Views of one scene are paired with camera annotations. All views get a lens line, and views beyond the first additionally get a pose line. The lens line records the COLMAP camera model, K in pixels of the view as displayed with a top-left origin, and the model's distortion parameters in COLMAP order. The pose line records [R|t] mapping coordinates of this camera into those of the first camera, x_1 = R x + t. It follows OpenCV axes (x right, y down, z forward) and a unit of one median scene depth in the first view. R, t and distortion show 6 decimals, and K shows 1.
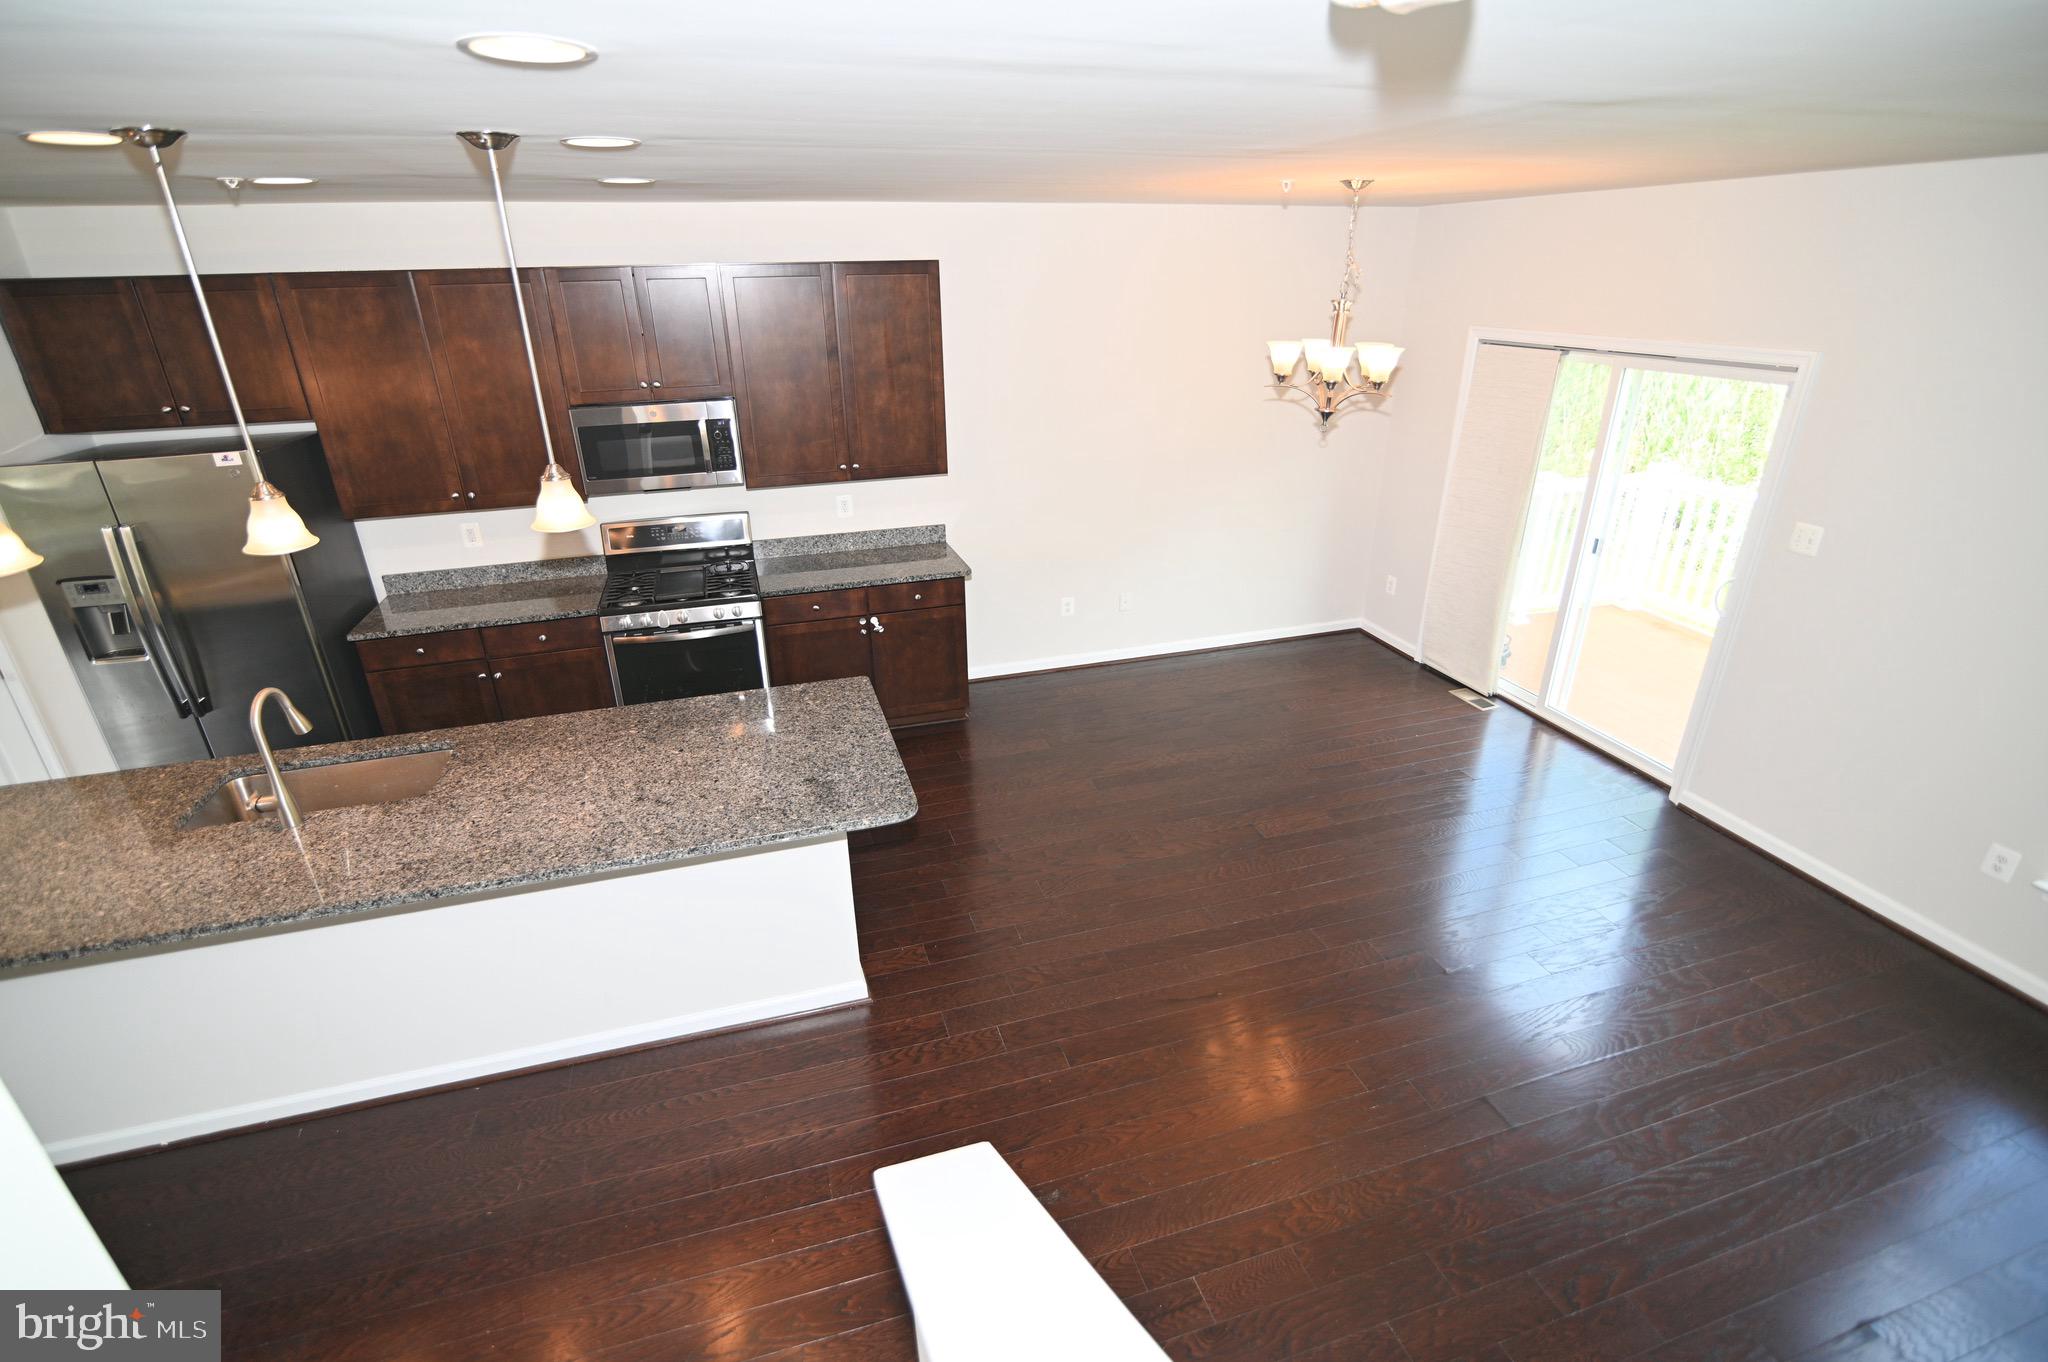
lens RADIAL K [[939.2, 0, 1016.9], [0, 939.2, 682.9], [0, 0, 1]] dist [-0.017903, 0.001018]
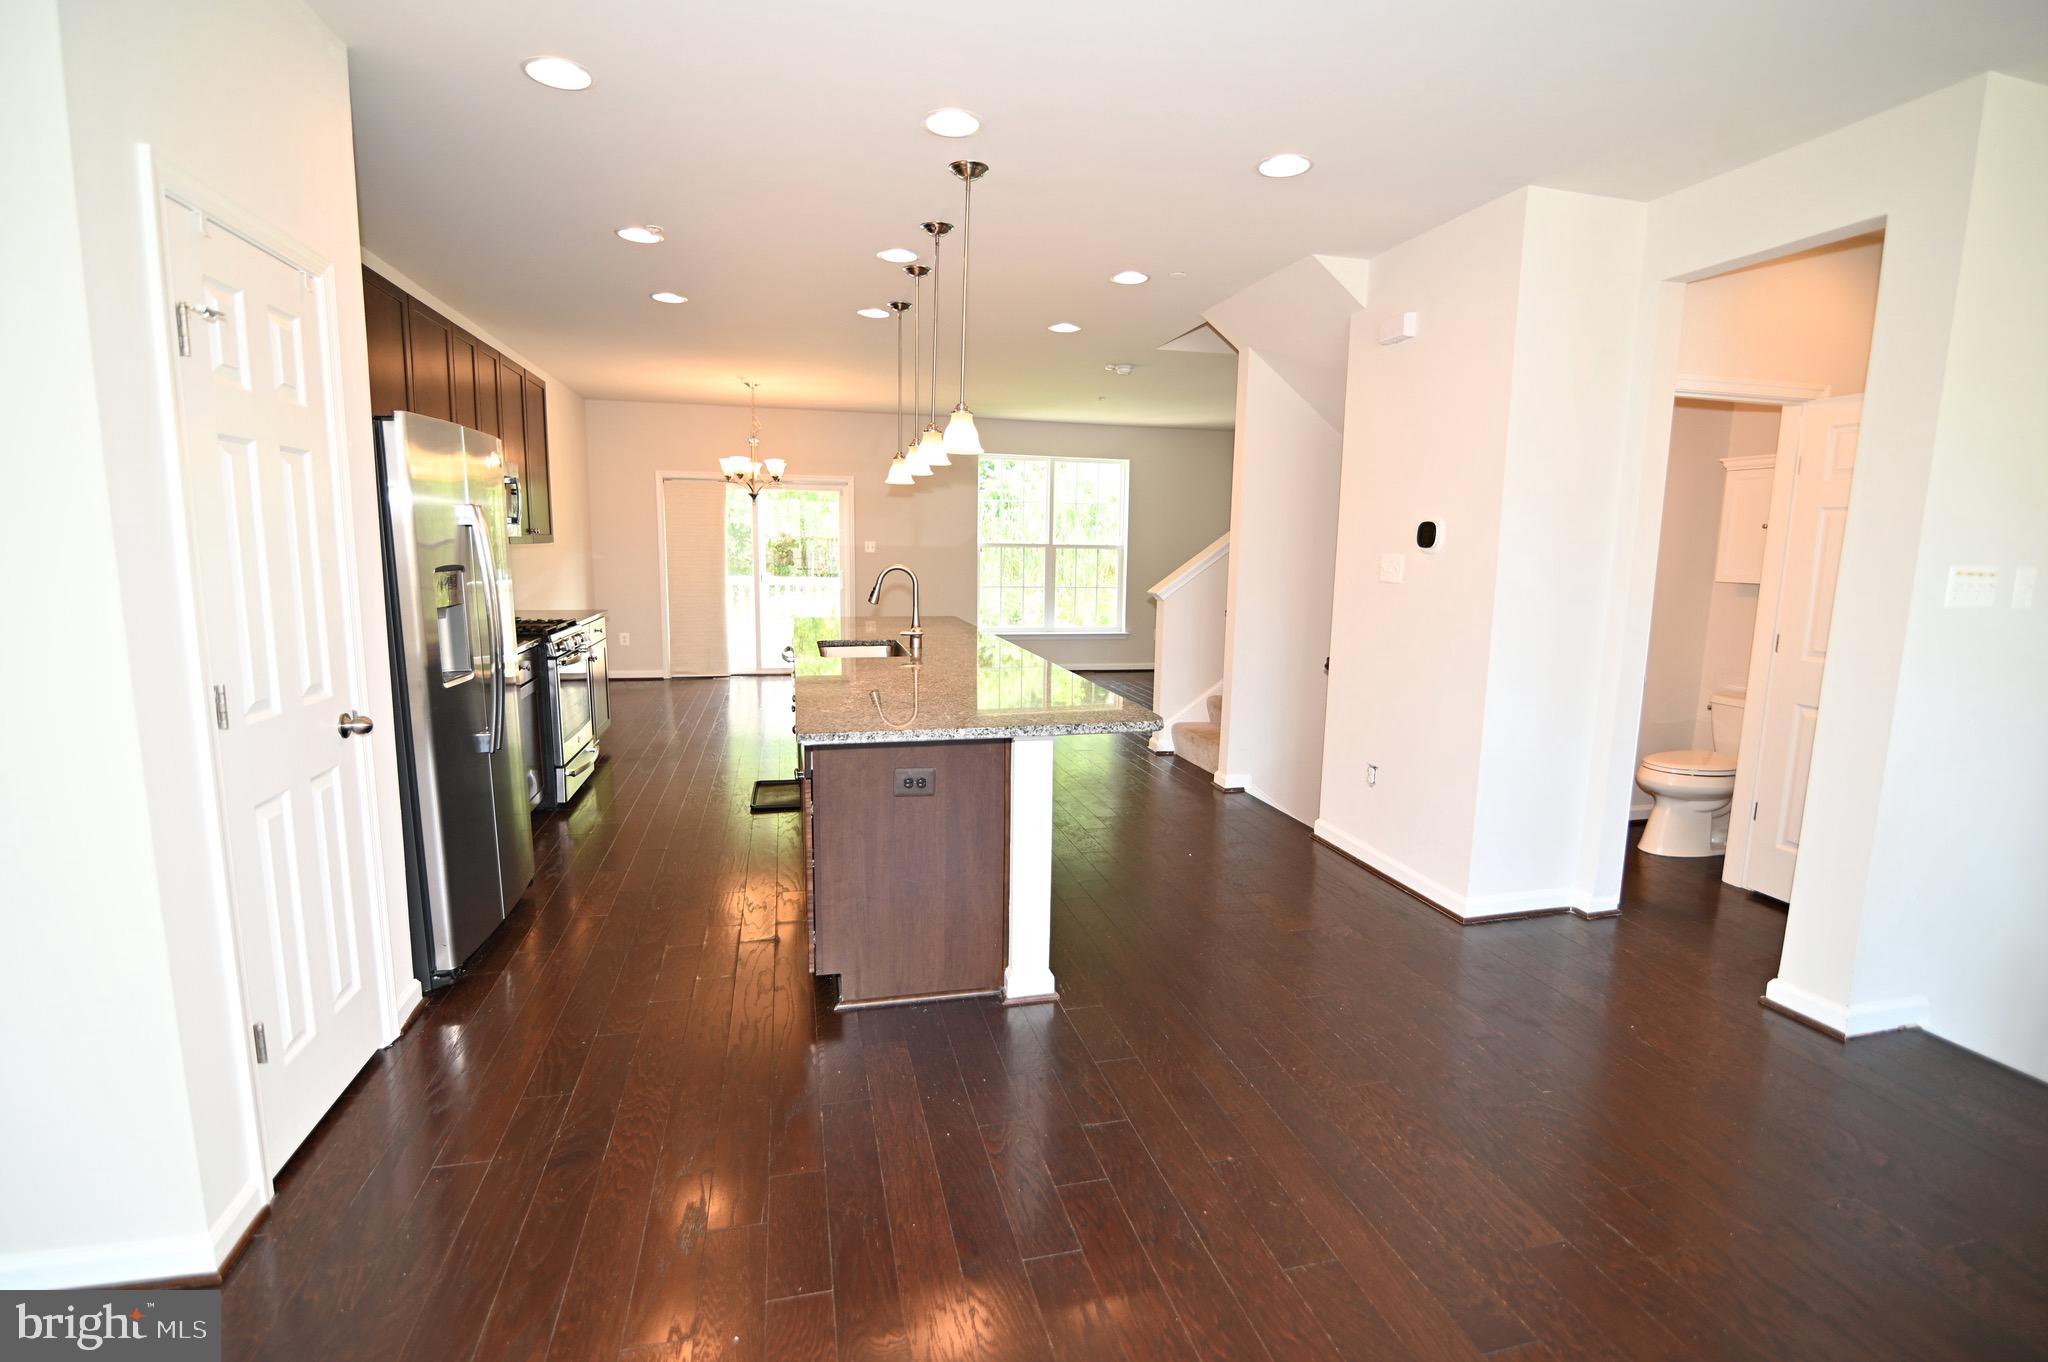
lens RADIAL K [[934.1, 0, 1019.3], [0, 934.1, 682.2], [0, 0, 1]] dist [-0.022619, 0.004224]
pose [[0.052940, -0.135511, 0.989360, -1.481716], [0.388199, 0.915616, 0.104638, 0.065994], [-0.920054, 0.378529, 0.101078, 0.433688]]
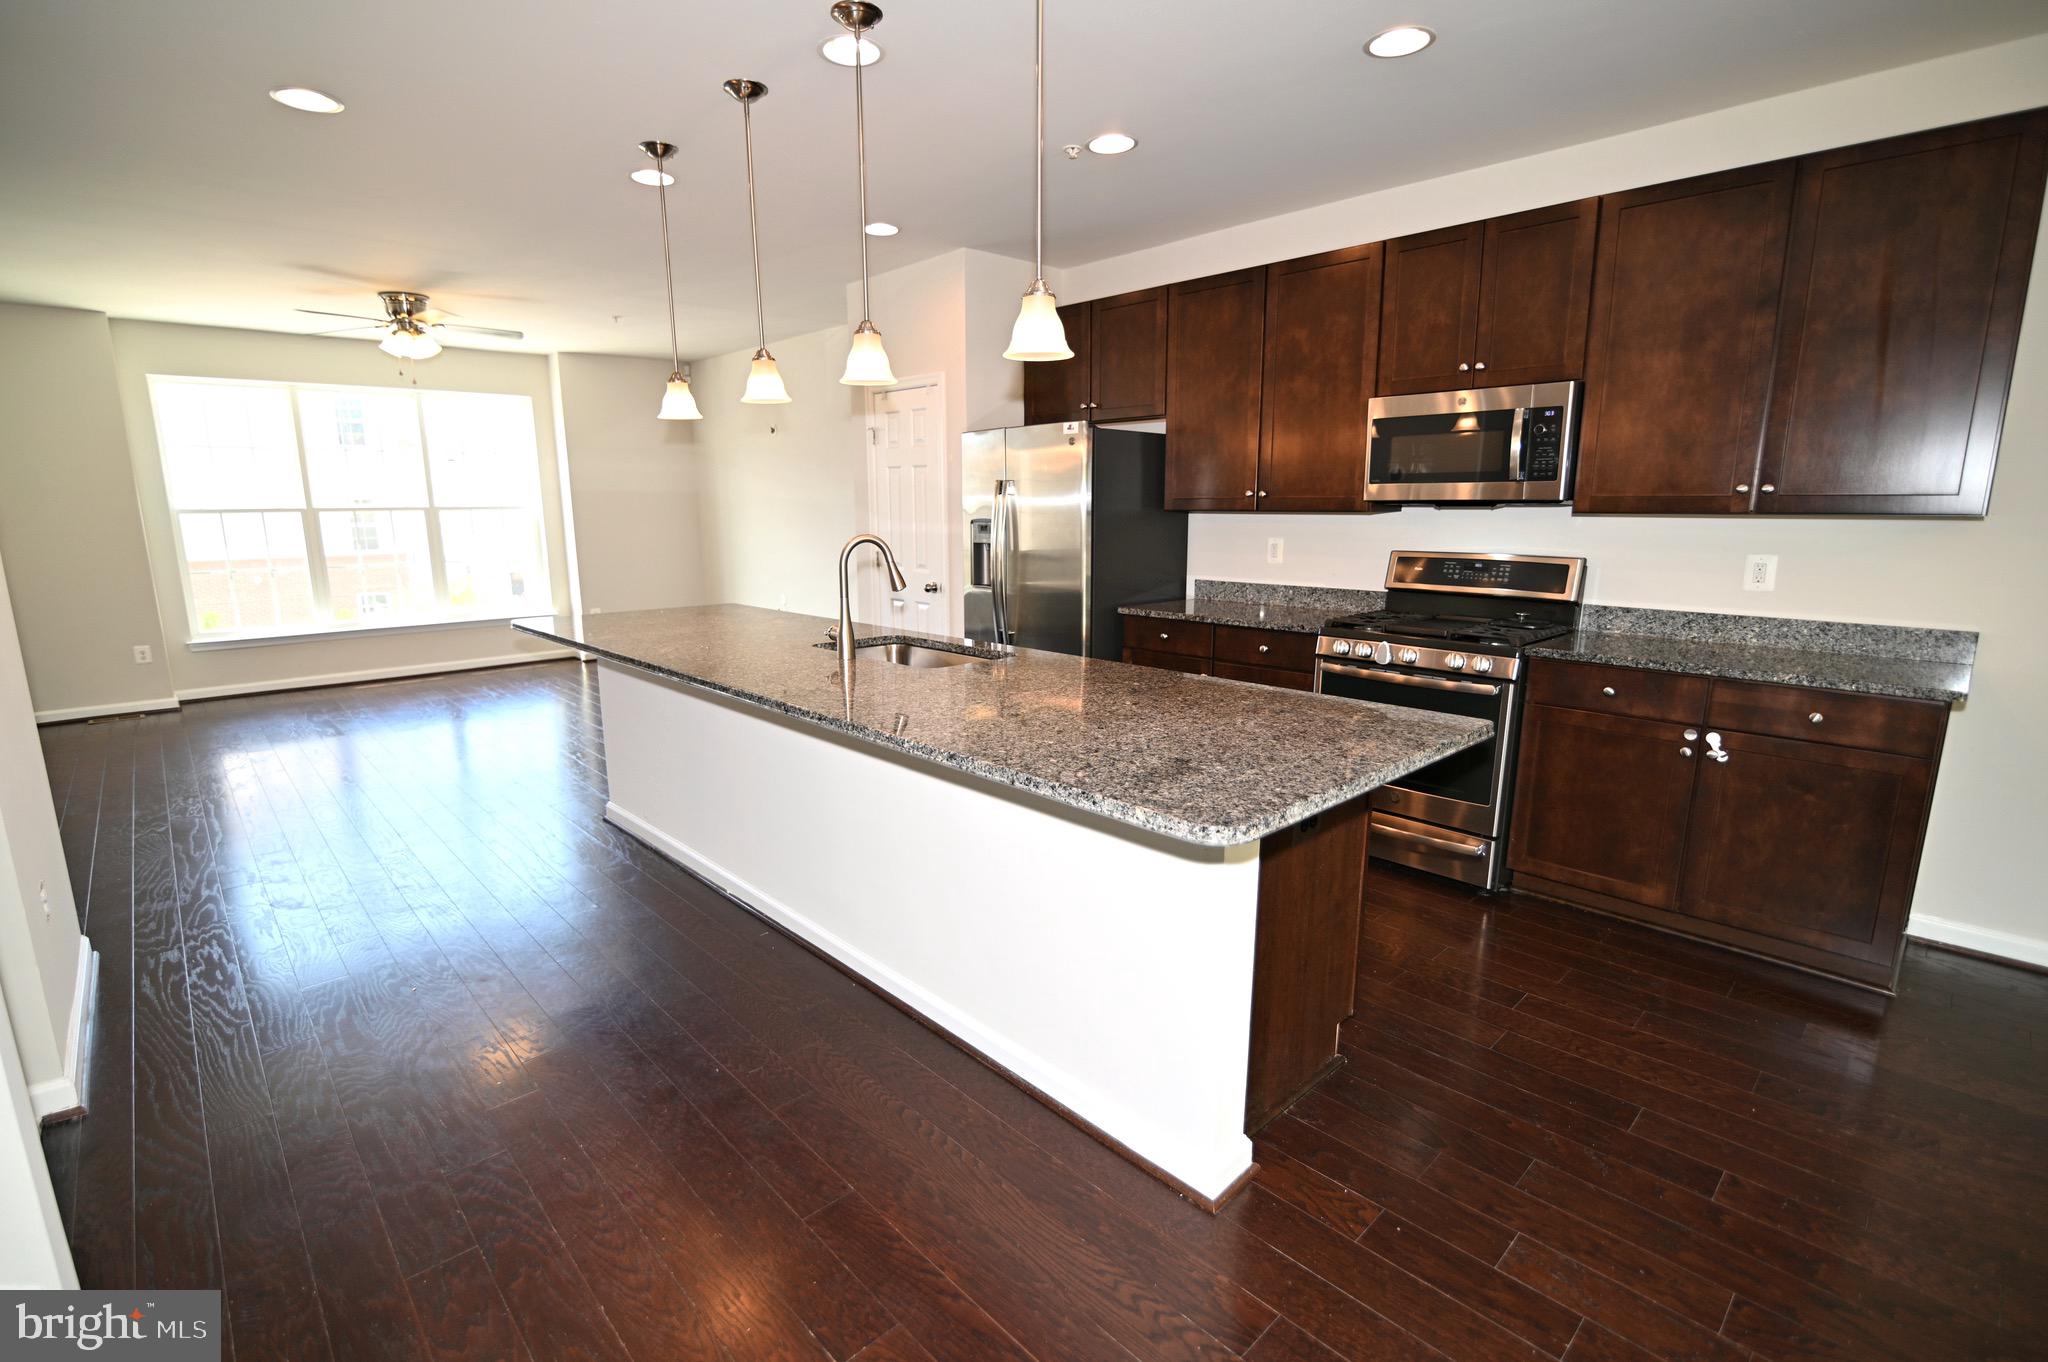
lens RADIAL K [[936.3, 0, 1017.1], [0, 936.3, 688.6], [0, 0, 1]] dist [-0.017746, -0.000500]
pose [[0.446369, 0.186294, -0.875243, 0.172218], [-0.362878, 0.931742, 0.013254, 0.060463], [0.817970, 0.311690, 0.483503, 0.400673]]
